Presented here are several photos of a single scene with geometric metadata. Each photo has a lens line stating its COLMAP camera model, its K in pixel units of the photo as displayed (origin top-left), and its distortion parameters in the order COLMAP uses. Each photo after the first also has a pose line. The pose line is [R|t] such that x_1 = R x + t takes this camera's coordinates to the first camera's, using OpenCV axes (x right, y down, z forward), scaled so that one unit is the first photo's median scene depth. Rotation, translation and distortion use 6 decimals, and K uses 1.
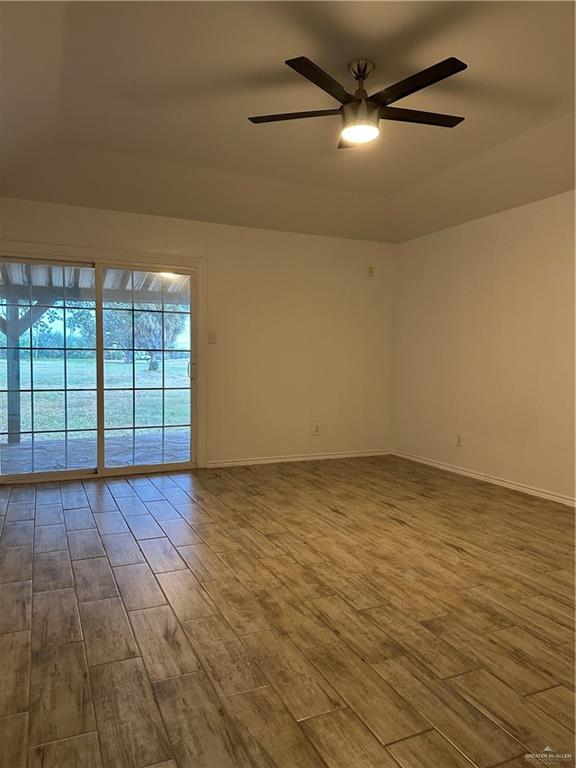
lens RADIAL K [[540.8, 0, 288.2], [0, 540.8, 387.5], [0, 0, 1]] dist [0.051981, -0.066784]
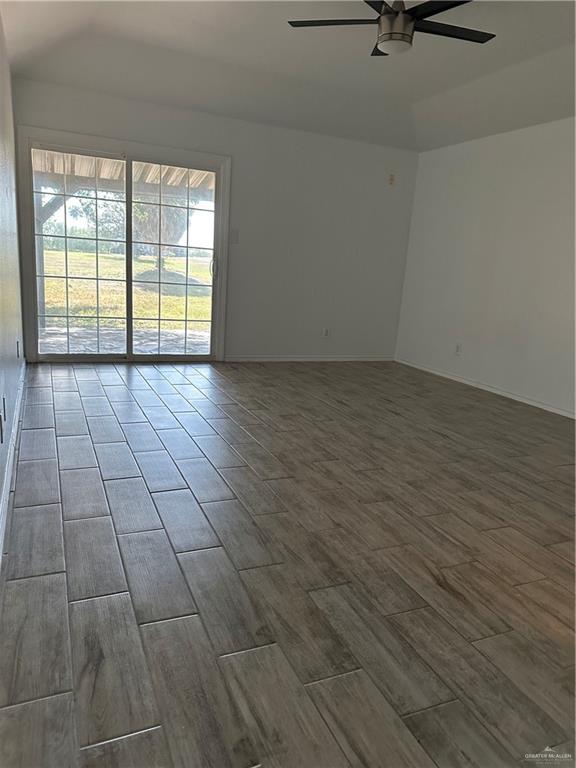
lens RADIAL K [[540.8, 0, 288.4], [0, 540.8, 390.9], [0, 0, 1]] dist [0.051981, -0.066784]
pose [[0.998144, 0.060868, 0.002090, -0.033163], [-0.060309, 0.983024, 0.173281, 0.018014], [0.008493, -0.173085, 0.984870, -0.148930]]
